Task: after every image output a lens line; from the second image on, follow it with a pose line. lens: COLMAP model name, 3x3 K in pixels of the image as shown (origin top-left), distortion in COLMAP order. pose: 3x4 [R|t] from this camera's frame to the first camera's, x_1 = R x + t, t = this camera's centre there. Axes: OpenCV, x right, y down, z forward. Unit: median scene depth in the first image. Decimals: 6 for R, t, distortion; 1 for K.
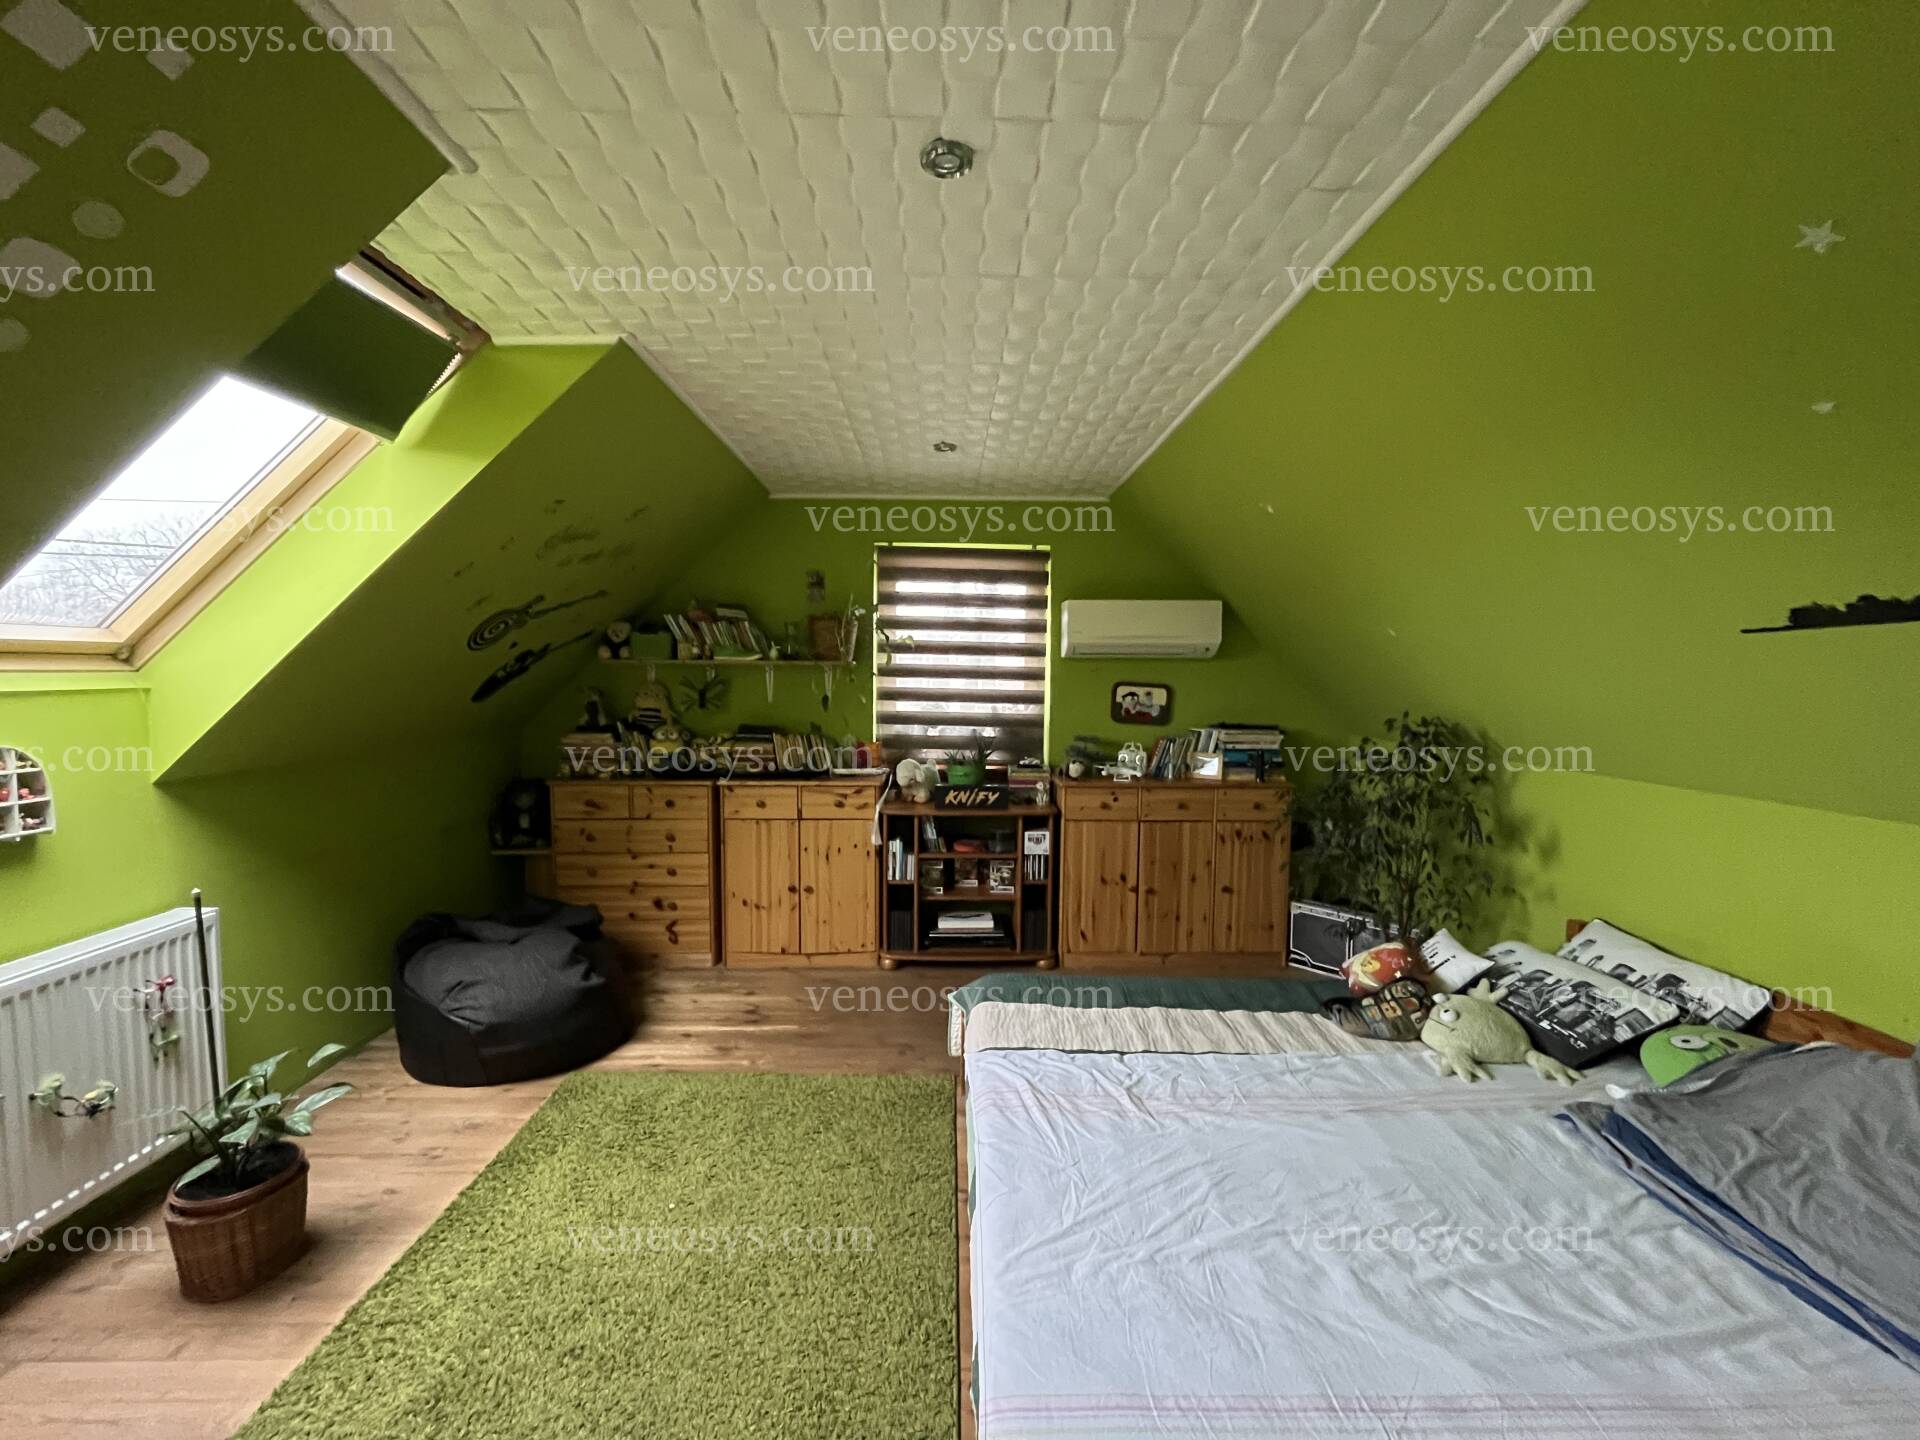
lens RADIAL K [[779.9, 0, 959.1], [0, 779.9, 723.7], [0, 0, 1]] dist [-0.002007, -0.000598]
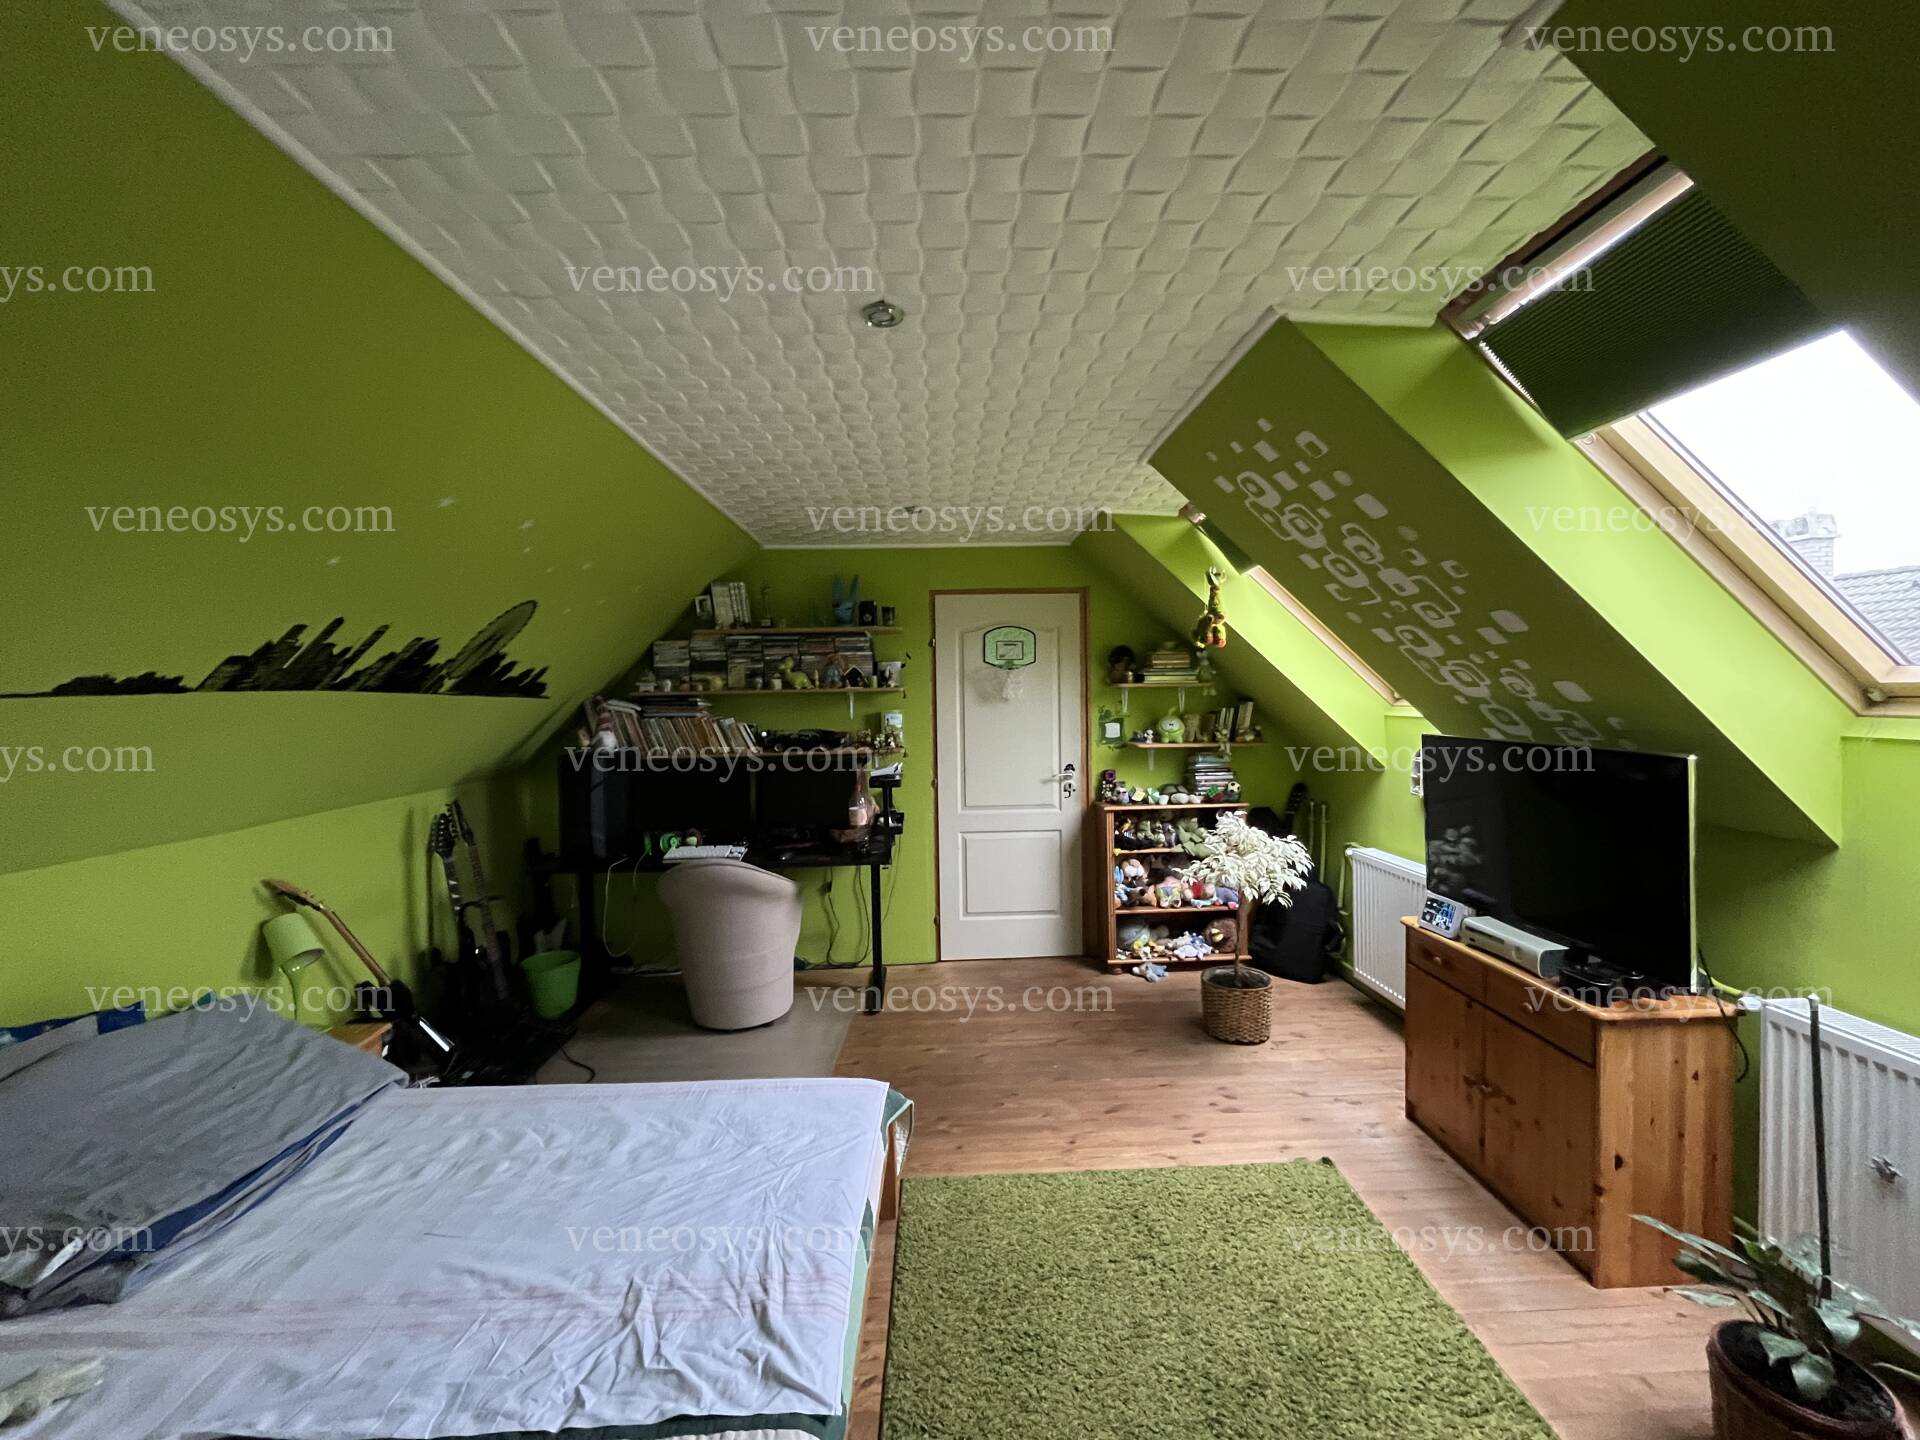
lens RADIAL K [[779.9, 0, 964.1], [0, 779.9, 717.0], [0, 0, 1]] dist [-0.002007, -0.000598]
pose [[-0.999332, 0.011232, -0.034779, -0.091829], [0.008294, 0.996473, 0.083507, -0.186068], [0.035594, 0.083163, -0.995900, 2.273636]]
